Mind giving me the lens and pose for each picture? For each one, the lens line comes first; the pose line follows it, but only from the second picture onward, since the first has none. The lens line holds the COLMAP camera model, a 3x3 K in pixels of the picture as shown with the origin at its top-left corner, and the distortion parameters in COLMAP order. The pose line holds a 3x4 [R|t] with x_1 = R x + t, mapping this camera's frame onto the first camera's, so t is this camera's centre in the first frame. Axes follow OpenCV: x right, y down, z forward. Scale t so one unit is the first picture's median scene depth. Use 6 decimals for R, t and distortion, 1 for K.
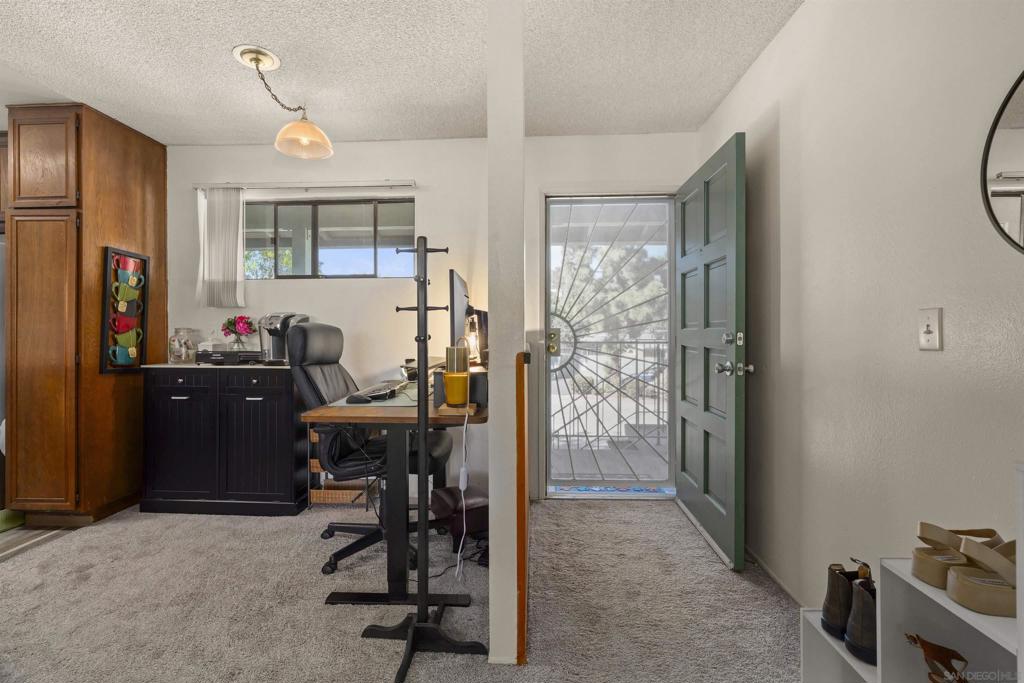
lens RADIAL K [[465.2, 0, 511.1], [0, 465.2, 331.5], [0, 0, 1]] dist [-0.001224, 0.000196]
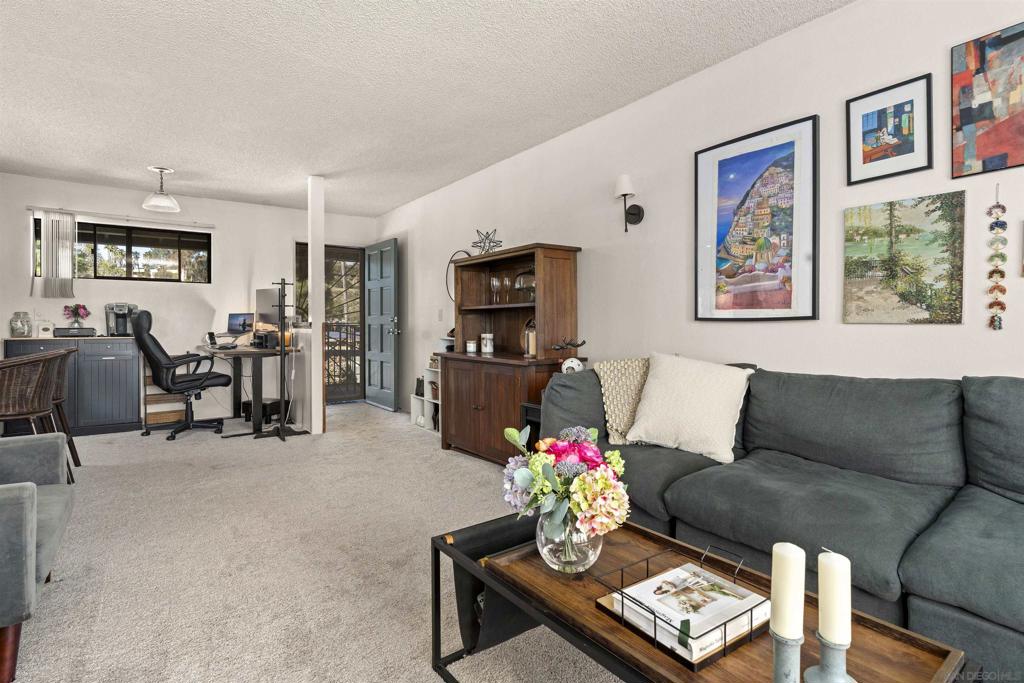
lens RADIAL K [[518.6, 0, 511.5], [0, 518.6, 323.1], [0, 0, 1]] dist [0.000199, 0.000258]
pose [[0.774289, 0.002037, 0.632829, -0.661144], [0.000603, 0.999992, -0.003957, 0.038312], [-0.632832, 0.003445, 0.774282, -1.303309]]
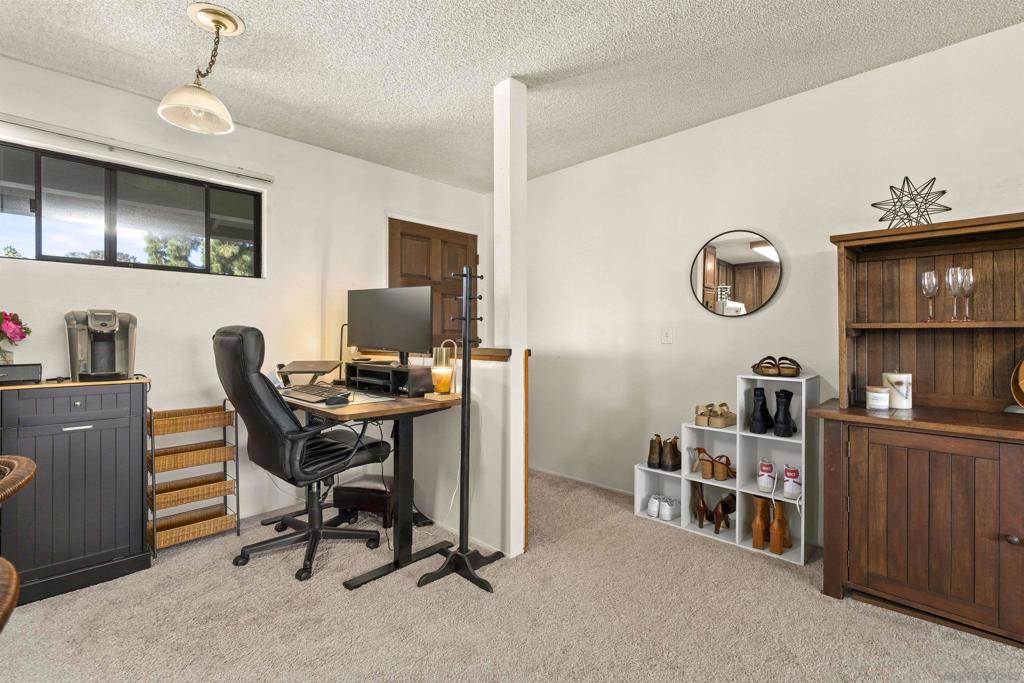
lens RADIAL K [[462.8, 0, 510.6], [0, 462.8, 335.2], [0, 0, 1]] dist [-0.000428, 0.000078]
pose [[0.658229, 0.002793, 0.752812, -0.709233], [-0.001610, 0.999996, -0.002301, 0.000341], [-0.752816, 0.000303, 0.658231, 0.015024]]
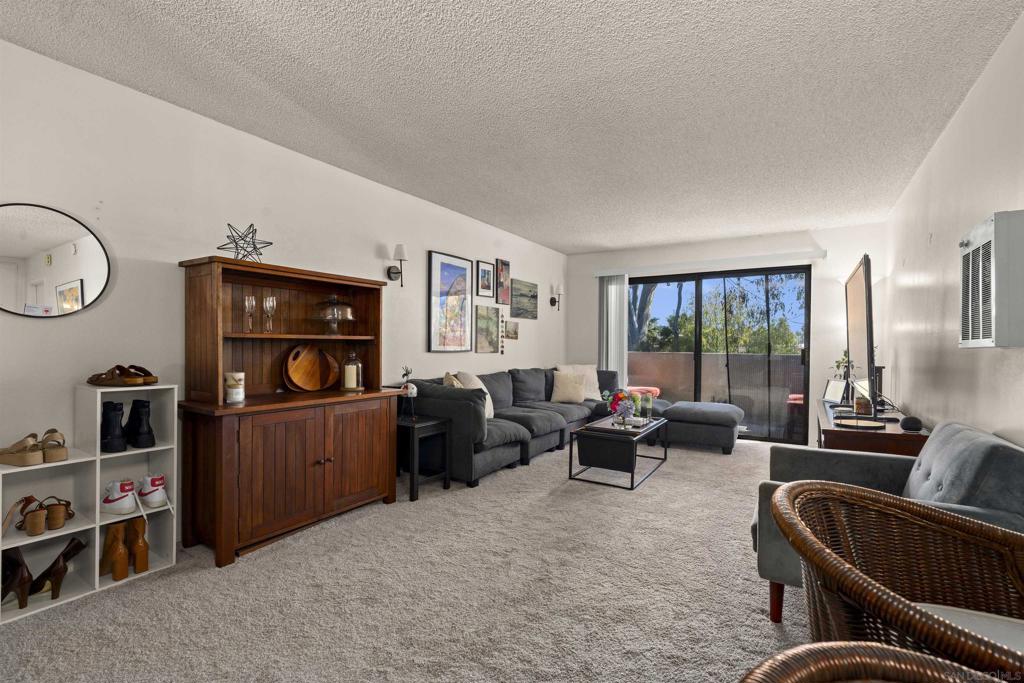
lens RADIAL K [[460.7, 0, 508.2], [0, 460.7, 342.4], [0, 0, 1]] dist [0.000461, 0.000305]
pose [[-0.870057, -0.003157, 0.492940, -0.699390], [-0.005187, 0.999983, -0.002750, -0.003744], [-0.492923, -0.004949, -0.870059, 0.623665]]
